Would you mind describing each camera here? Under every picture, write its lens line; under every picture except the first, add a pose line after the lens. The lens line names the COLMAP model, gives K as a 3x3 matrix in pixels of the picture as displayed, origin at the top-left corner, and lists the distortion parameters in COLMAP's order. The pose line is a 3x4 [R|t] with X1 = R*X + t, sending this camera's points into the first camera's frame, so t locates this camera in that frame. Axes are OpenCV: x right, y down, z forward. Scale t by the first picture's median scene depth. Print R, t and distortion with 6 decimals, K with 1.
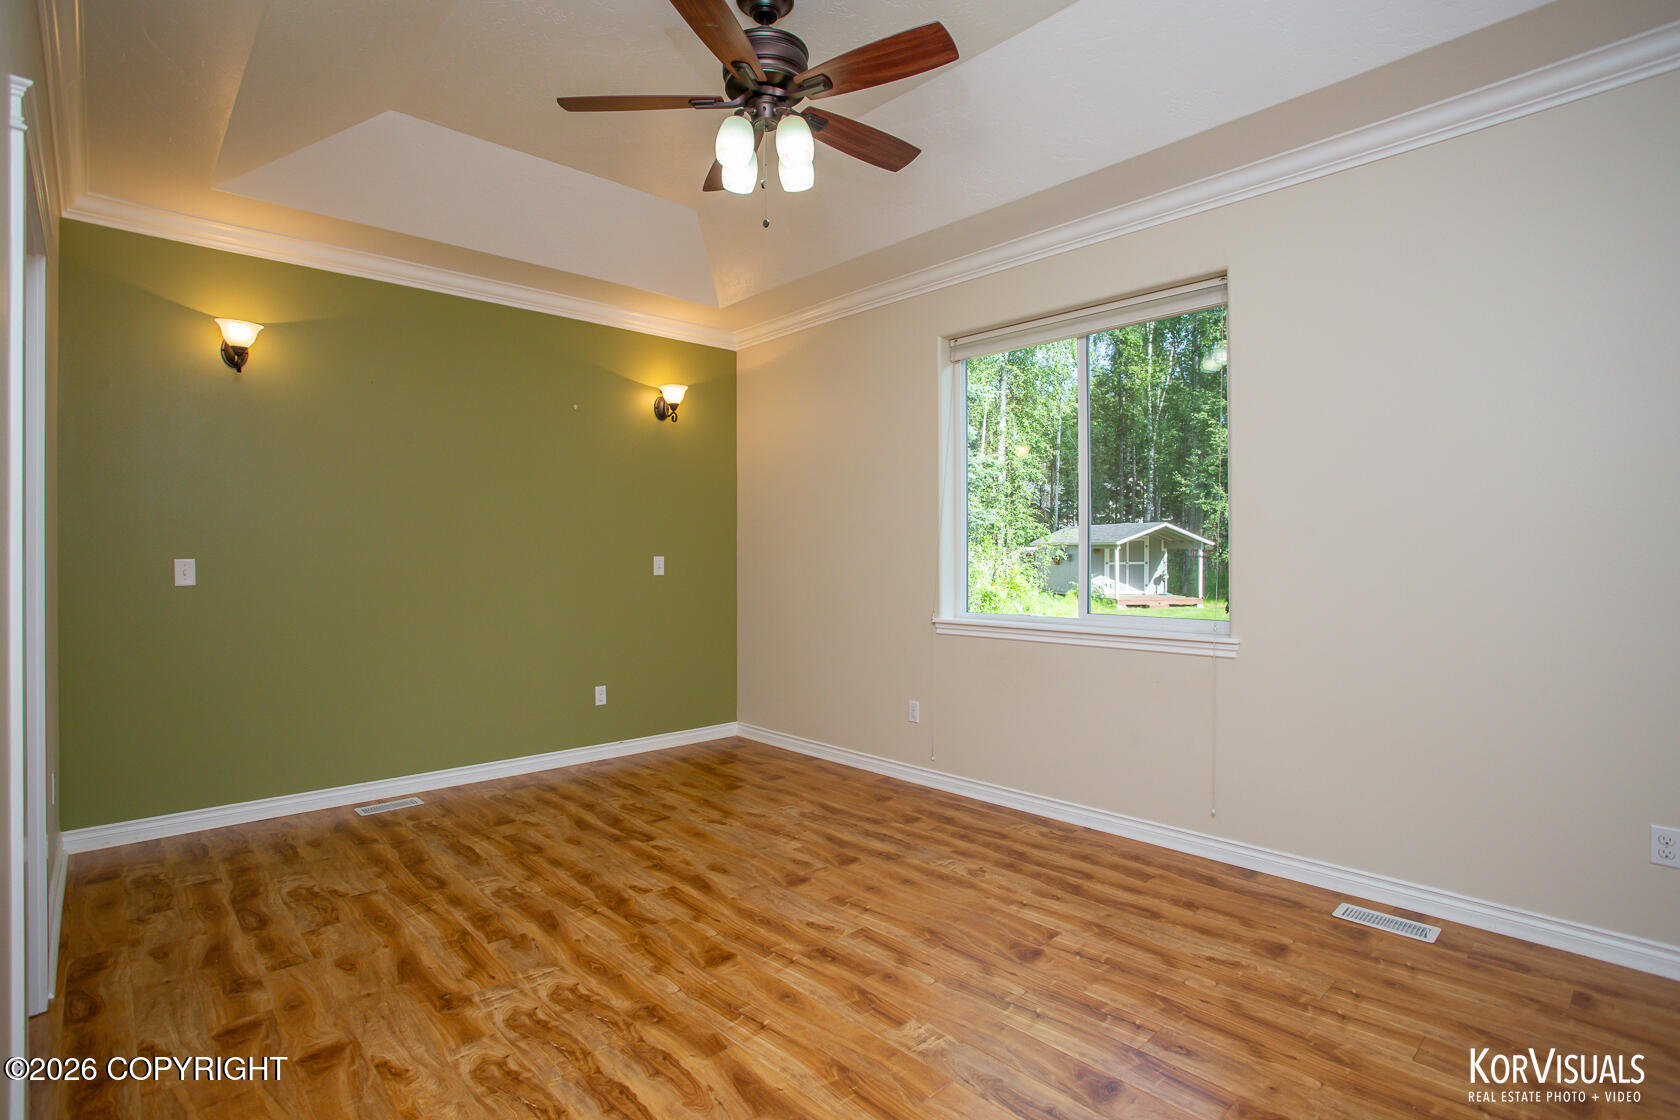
lens RADIAL K [[816.9, 0, 840.0], [0, 816.9, 560.0], [0, 0, 1]] dist [-0.076721, 0.037297]
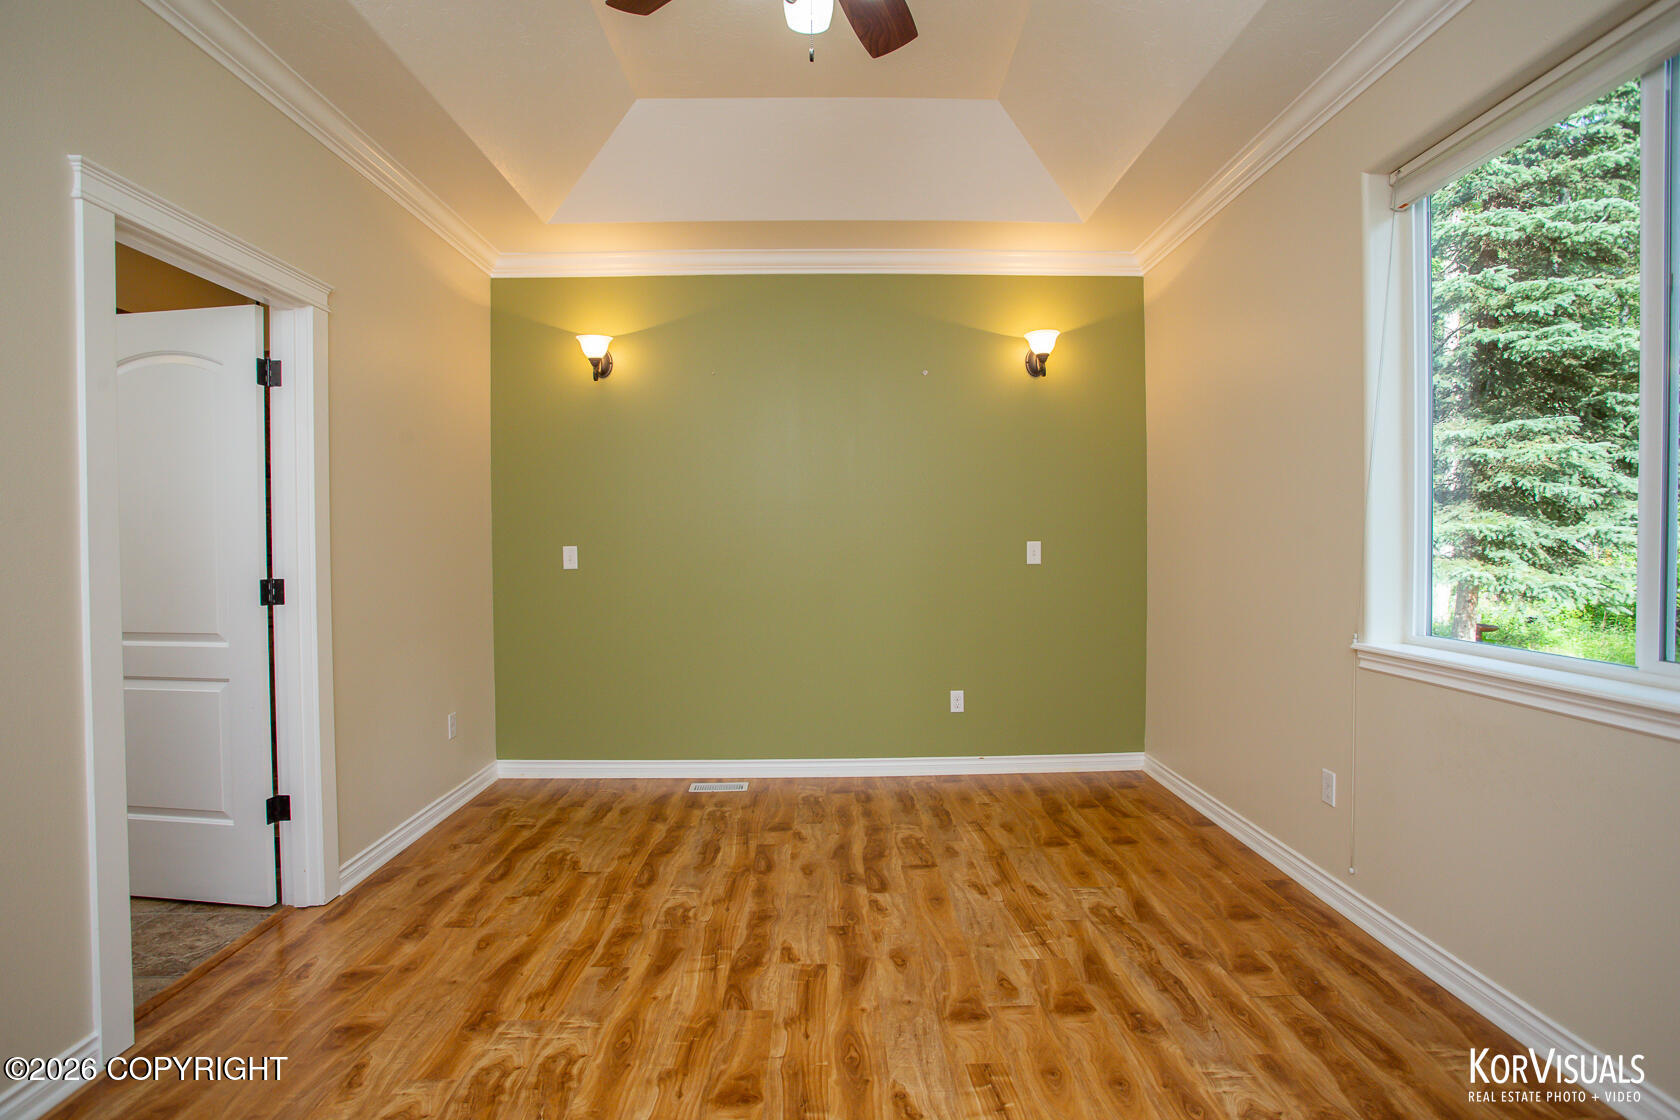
lens RADIAL K [[816.9, 0, 840.0], [0, 816.9, 560.0], [0, 0, 1]] dist [-0.076721, 0.037297]
pose [[0.742204, 0.010502, -0.670092, 0.281986], [0.002463, 0.999828, 0.018398, -0.002268], [0.670170, -0.015306, 0.742050, 0.379937]]
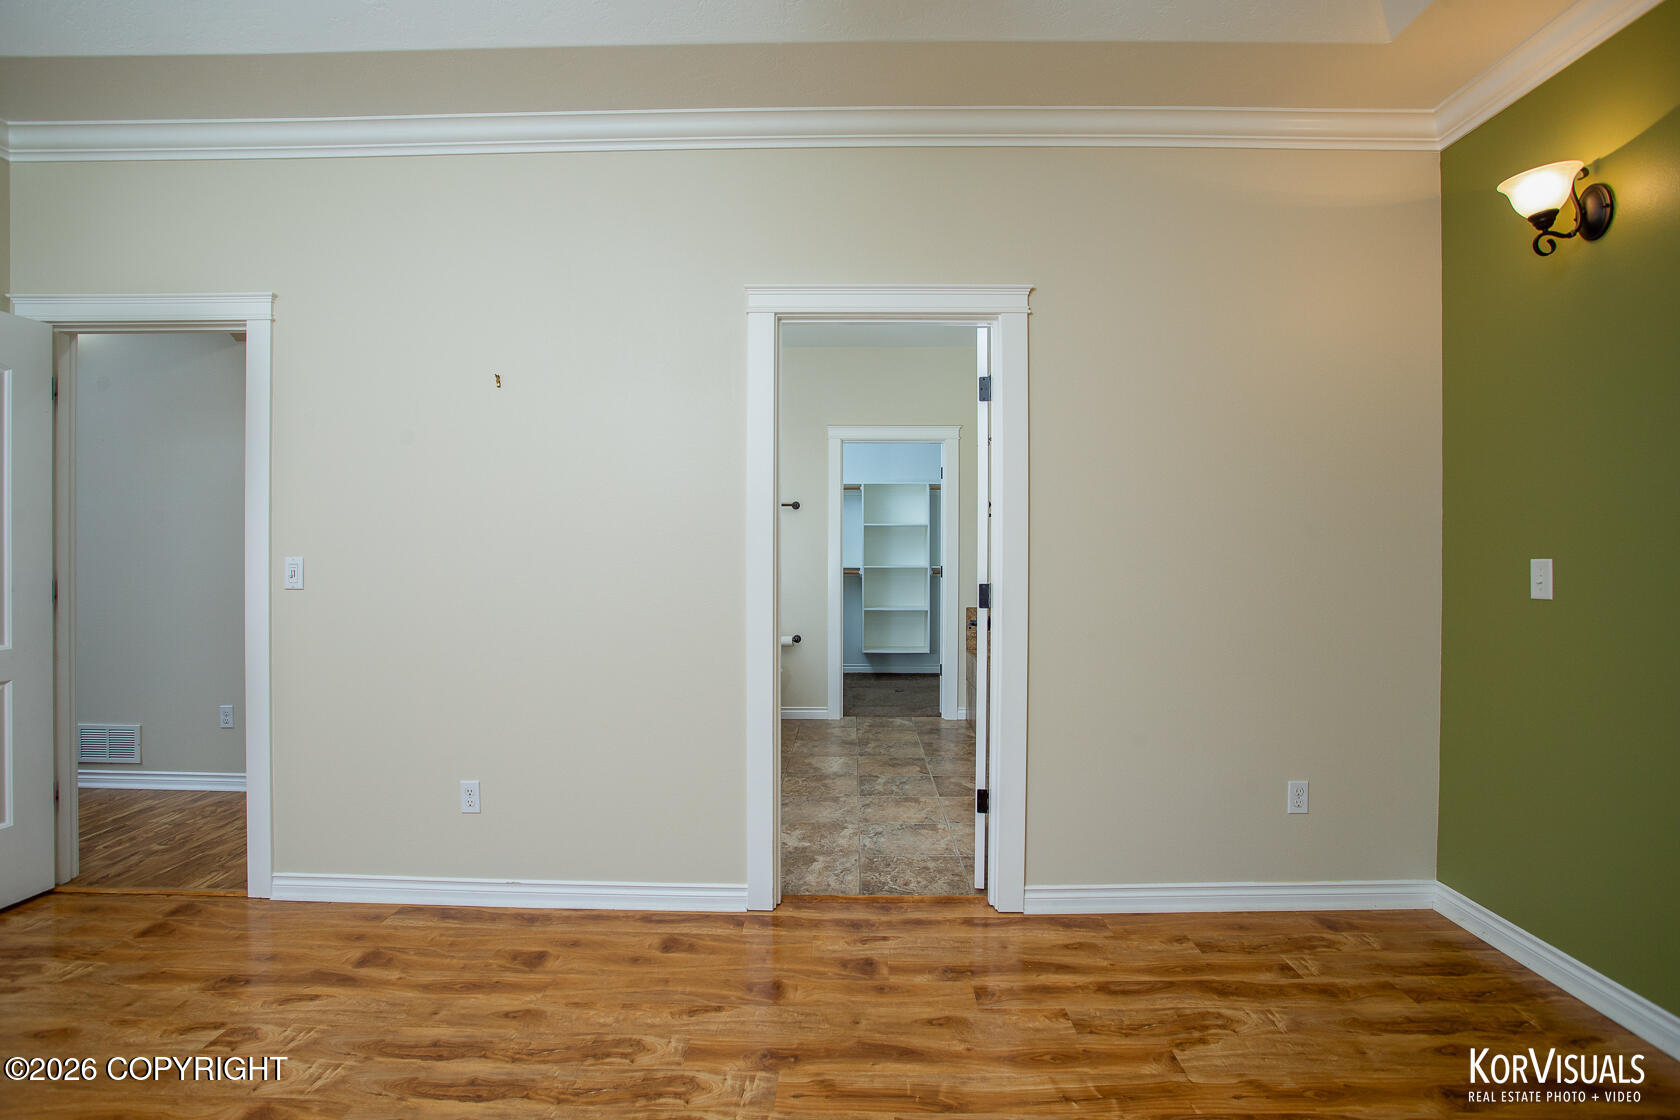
lens RADIAL K [[816.9, 0, 840.0], [0, 816.9, 560.0], [0, 0, 1]] dist [-0.076721, 0.037297]
pose [[-0.697379, 0.007770, -0.716661, 0.058397], [-0.005115, 0.999862, 0.015818, -0.007960], [0.716685, 0.014697, -0.697243, 1.056960]]
